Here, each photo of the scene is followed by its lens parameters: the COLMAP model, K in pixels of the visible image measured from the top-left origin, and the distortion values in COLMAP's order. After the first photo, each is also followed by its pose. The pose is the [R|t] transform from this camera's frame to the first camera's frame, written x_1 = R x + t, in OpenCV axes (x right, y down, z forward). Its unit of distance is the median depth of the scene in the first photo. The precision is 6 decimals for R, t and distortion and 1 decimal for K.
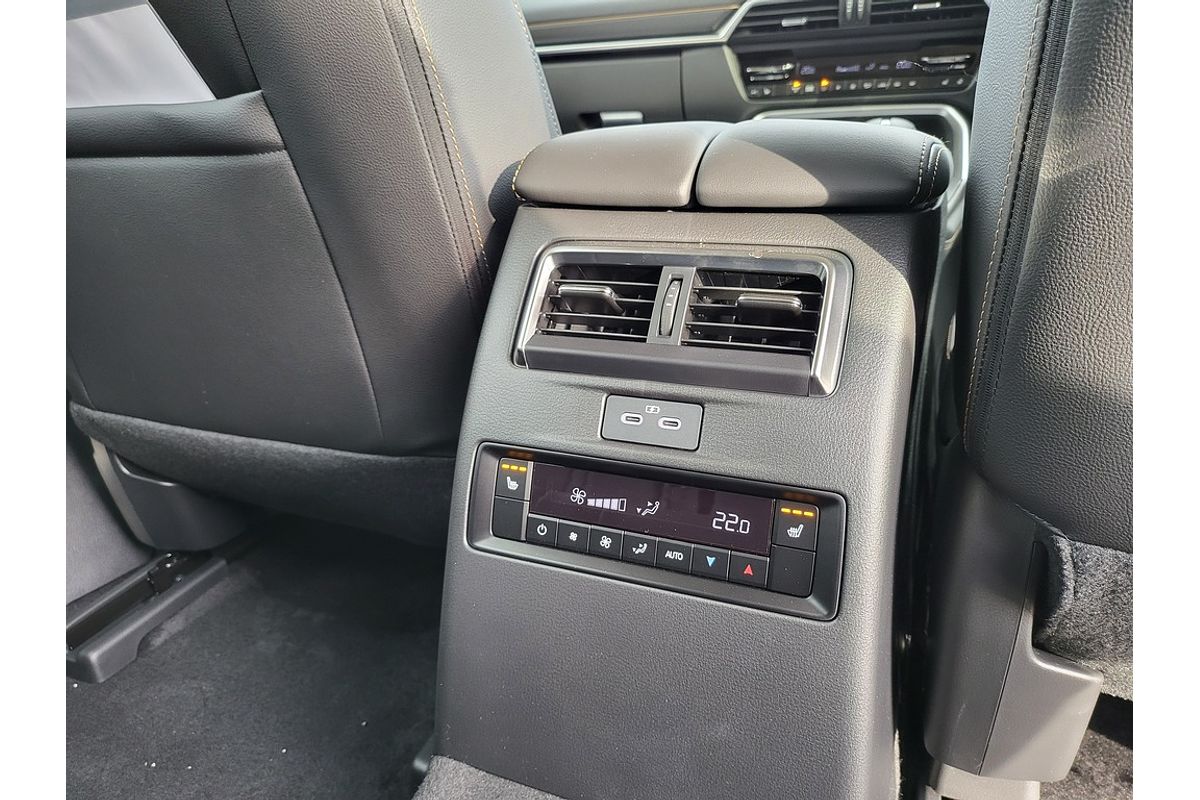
lens RADIAL K [[876.6, 0, 597.6], [0, 876.6, 416.3], [0, 0, 1]] dist [0.032961, 0.001171]
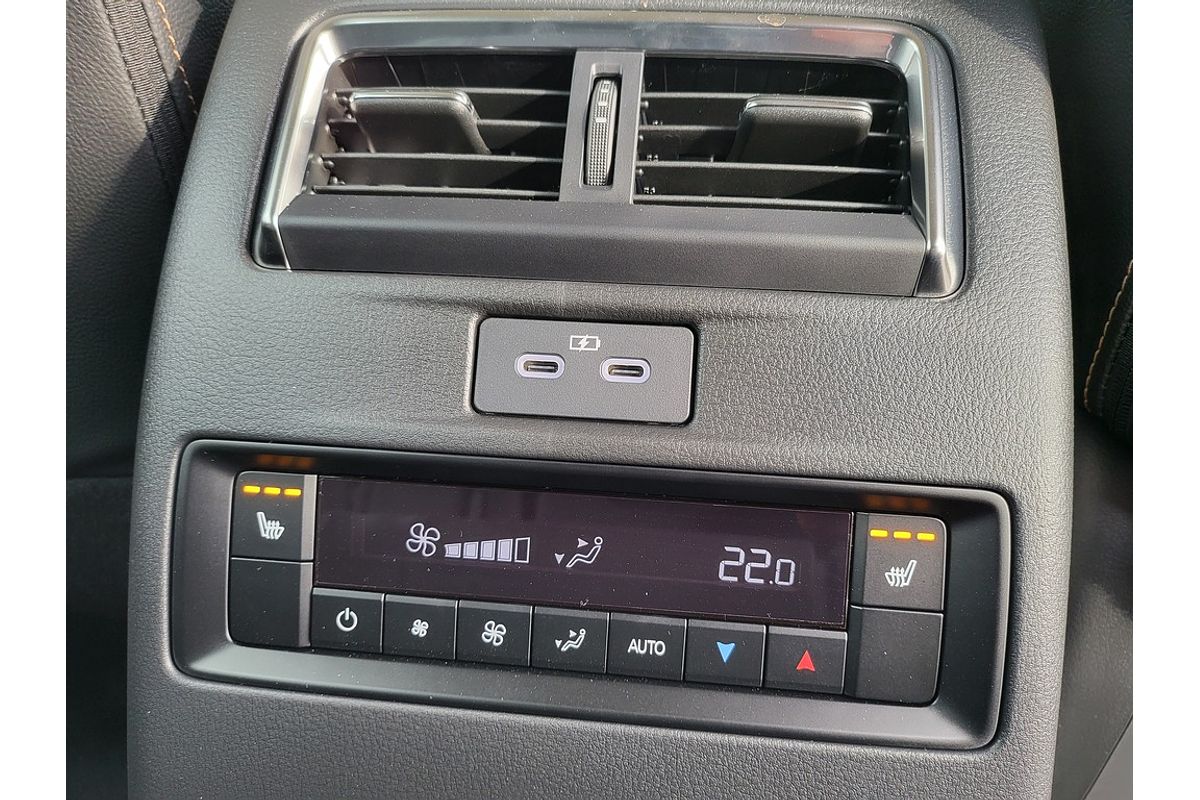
lens RADIAL K [[841.4, 0, 628.4], [0, 841.4, 423.8], [0, 0, 1]] dist [-0.000441, -0.041932]
pose [[0.950962, -0.063381, 0.302743, -0.051156], [0.057371, 0.997940, 0.028713, 0.022908], [-0.303939, -0.009937, 0.952640, 0.550589]]
